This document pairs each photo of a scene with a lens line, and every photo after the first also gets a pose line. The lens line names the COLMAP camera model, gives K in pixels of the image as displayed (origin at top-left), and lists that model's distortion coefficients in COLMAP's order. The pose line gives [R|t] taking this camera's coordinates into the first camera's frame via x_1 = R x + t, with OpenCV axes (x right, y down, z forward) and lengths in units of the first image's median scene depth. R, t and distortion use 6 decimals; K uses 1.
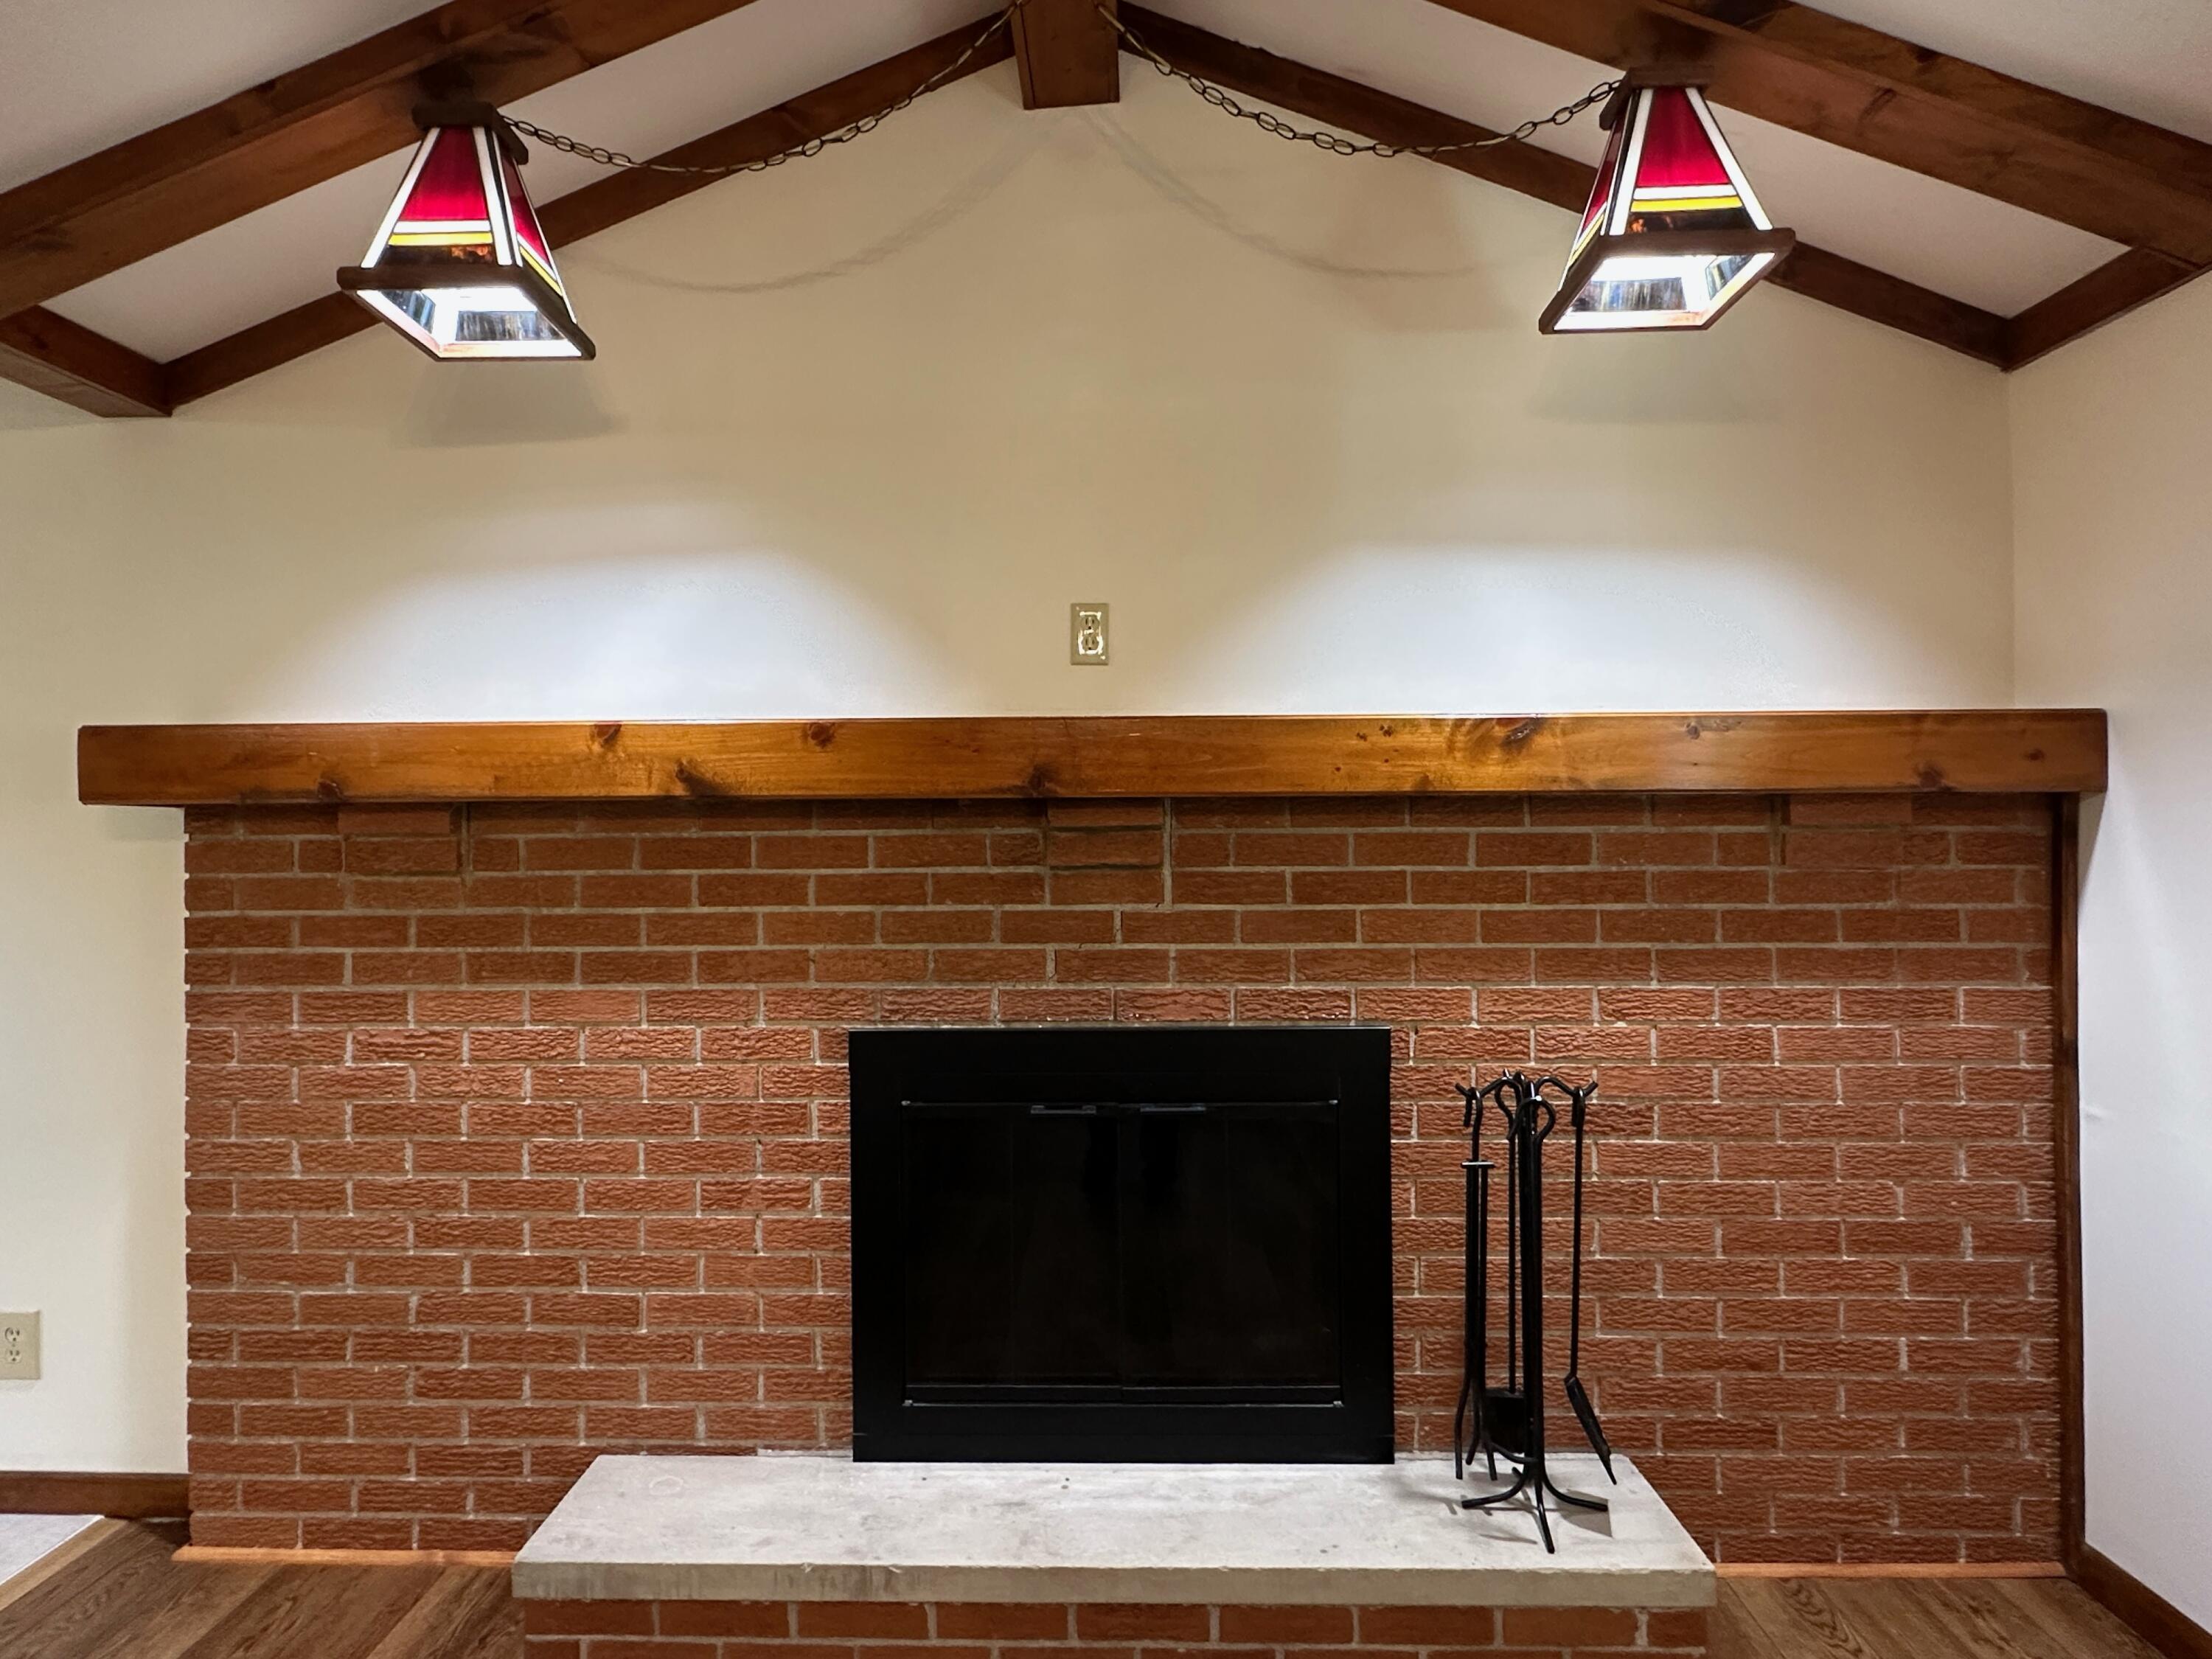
lens RADIAL K [[1223.7, 0, 1103.1], [0, 1223.7, 833.0], [0, 0, 1]] dist [-0.006044, -0.001541]
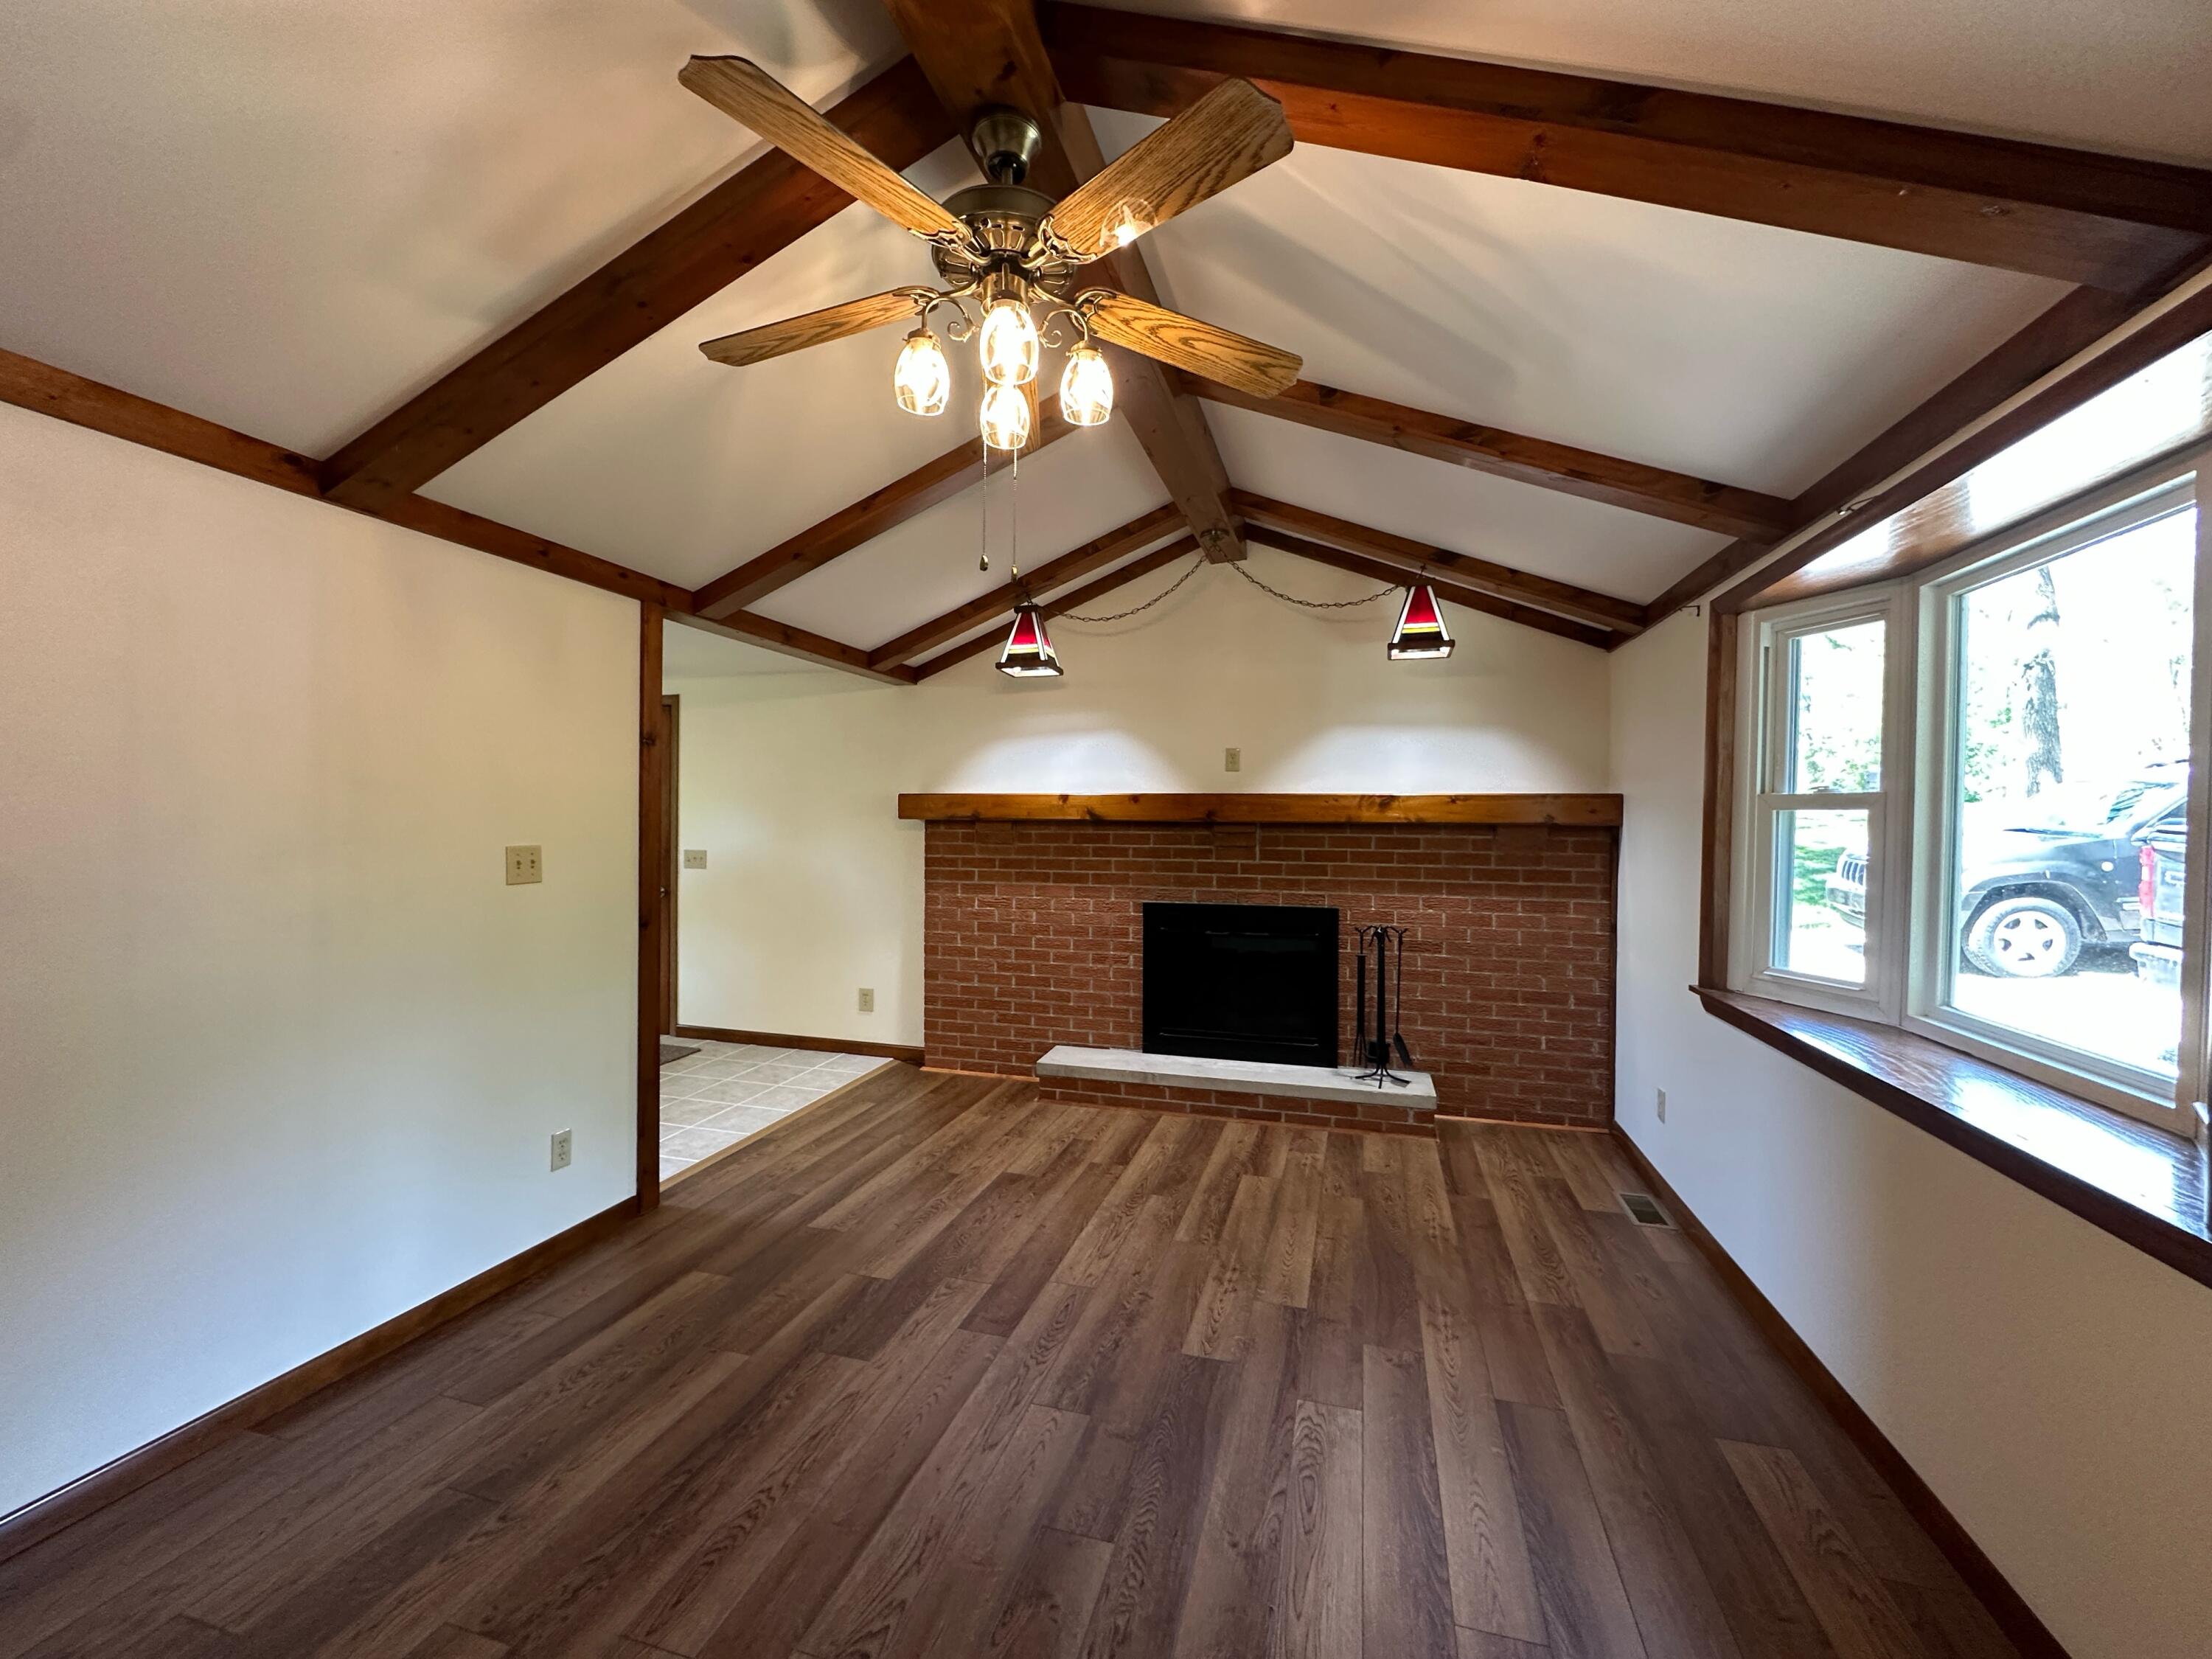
lens RADIAL K [[879.1, 0, 1105.3], [0, 879.1, 825.0], [0, 0, 1]] dist [-0.003675, 0.000016]
pose [[0.970108, 0.015418, -0.242182, 0.198902], [-0.013597, 0.999865, 0.009187, -0.035315], [0.242291, -0.005619, 0.970187, -1.001535]]
